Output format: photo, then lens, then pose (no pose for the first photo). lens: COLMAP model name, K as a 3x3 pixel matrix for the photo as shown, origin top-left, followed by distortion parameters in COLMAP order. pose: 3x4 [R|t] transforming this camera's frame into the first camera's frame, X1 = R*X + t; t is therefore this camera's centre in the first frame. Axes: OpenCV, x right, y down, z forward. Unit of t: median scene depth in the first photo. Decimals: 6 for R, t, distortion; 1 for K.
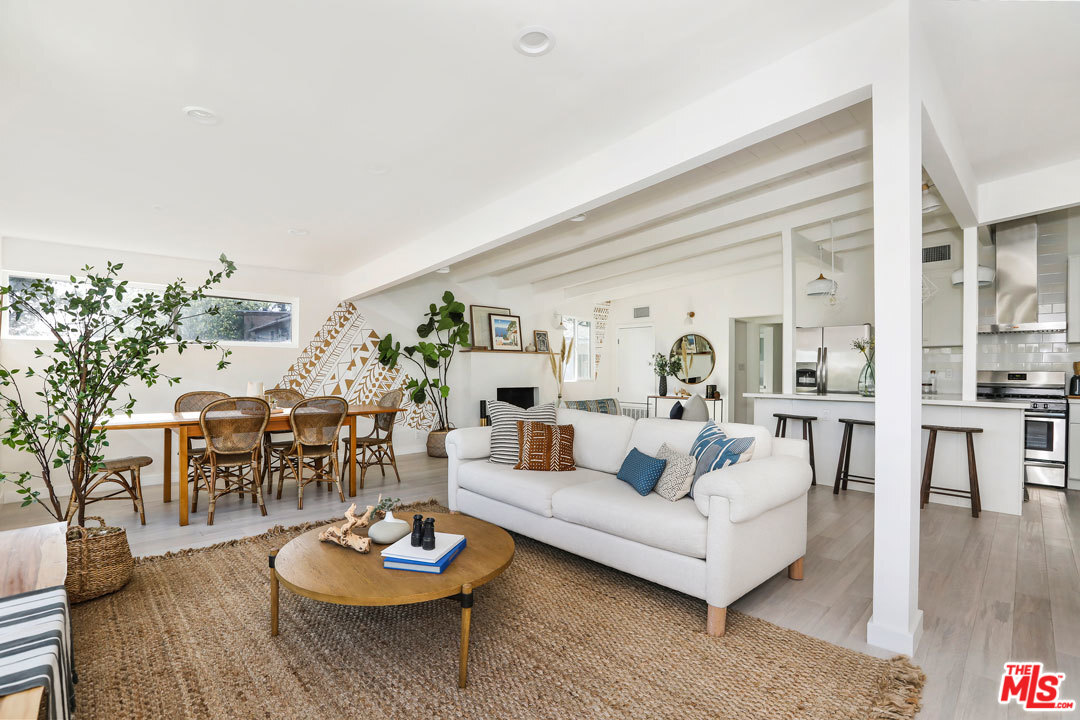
lens RADIAL K [[509.6, 0, 525.2], [0, 509.6, 367.1], [0, 0, 1]] dist [-0.015572, 0.000920]
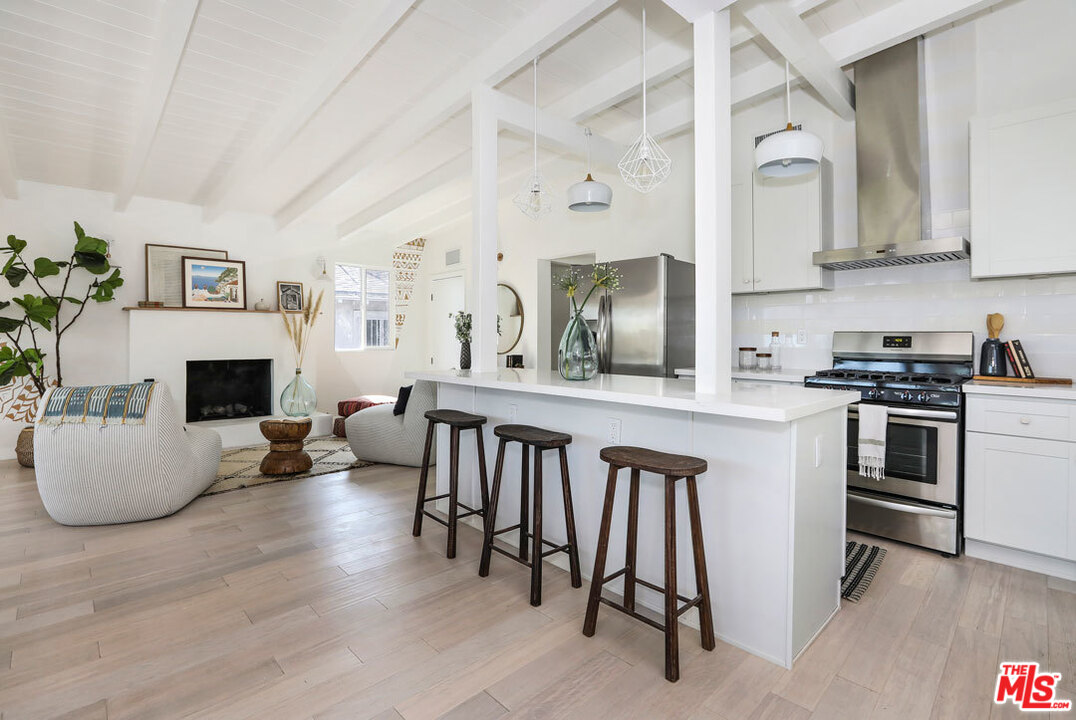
lens RADIAL K [[507.3, 0, 520.9], [0, 507.3, 325.7], [0, 0, 1]] dist [-0.021301, 0.000867]
pose [[0.999801, -0.006225, -0.018965, 0.496337], [0.005951, 0.999877, -0.014487, 0.005735], [0.019052, 0.014371, 0.999715, 0.368765]]
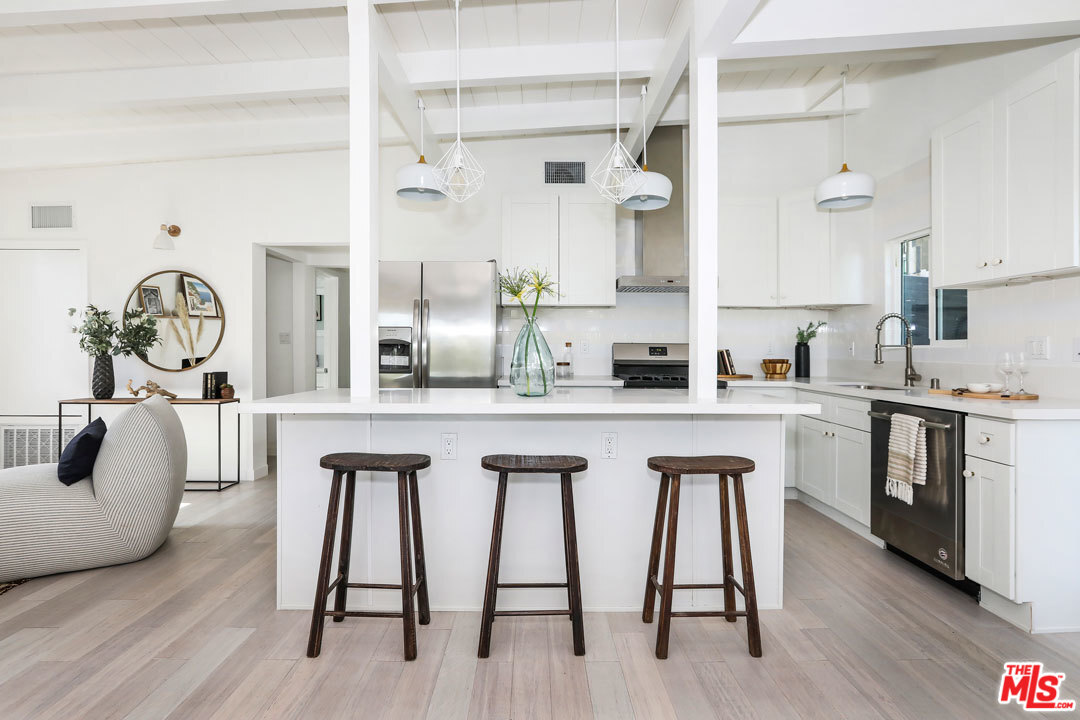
lens RADIAL K [[502.2, 0, 540.0], [0, 502.2, 360.0], [0, 0, 1]] dist [0.003644, 0.000644]
pose [[0.677974, -0.019138, 0.734837, 0.275685], [-0.002348, 0.999600, 0.028199, 0.010069], [-0.735082, -0.020843, 0.677657, 0.533052]]
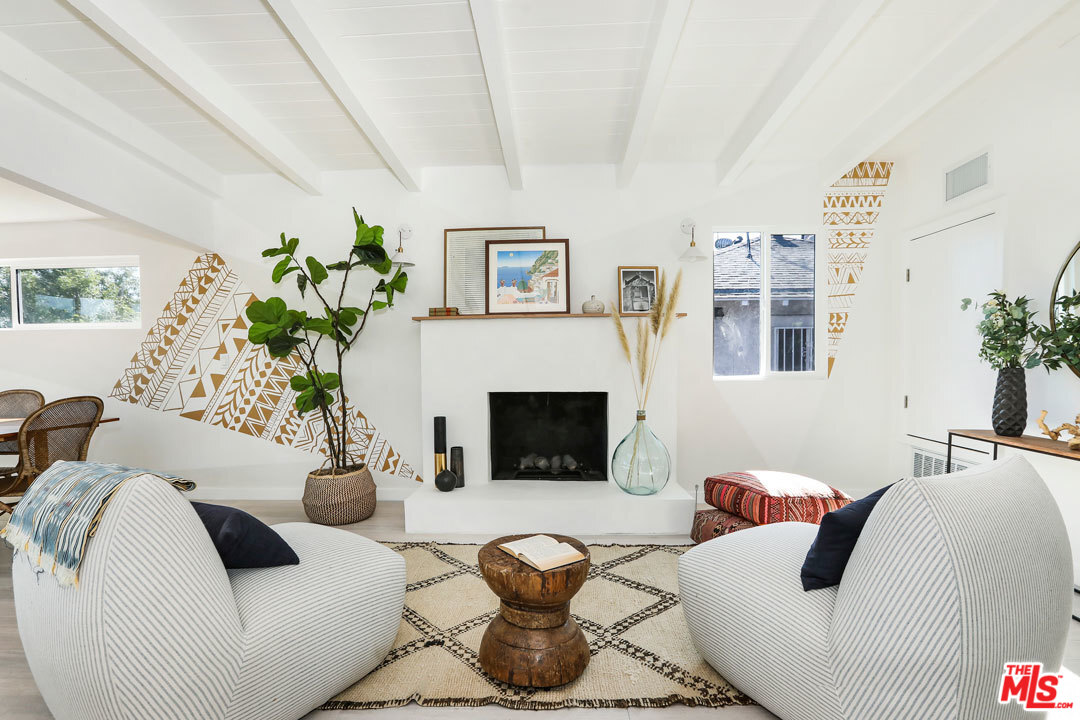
lens RADIAL K [[519.5, 0, 539.8], [0, 519.5, 379.7], [0, 0, 1]] dist [-0.067346, 0.029983]
pose [[0.704693, 0.021600, -0.709184, 0.387508], [0.016089, 0.998793, 0.046408, 0.008048], [0.709330, -0.044113, 0.703495, 0.810362]]
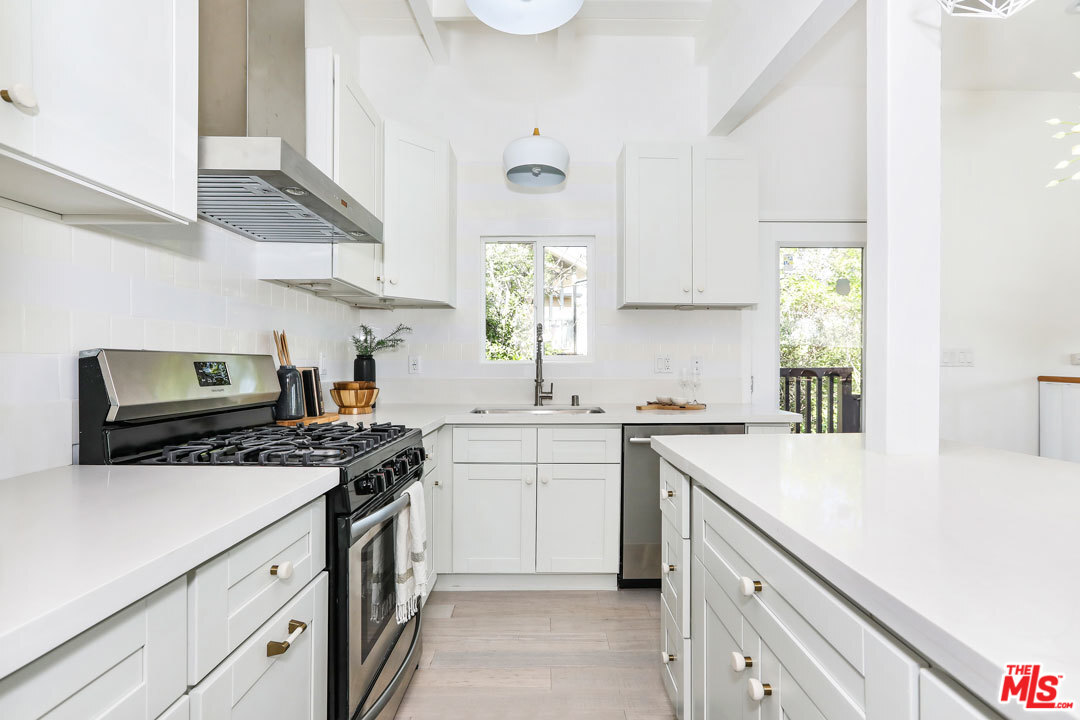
lens RADIAL K [[502.2, 0, 540.0], [0, 502.2, 360.0], [0, 0, 1]] dist [0.003644, 0.000644]
pose [[-0.726118, -0.008306, 0.687520, 0.568176], [-0.011492, 0.999934, -0.000057, 0.007894], [-0.687474, -0.007942, -0.726166, 0.922069]]
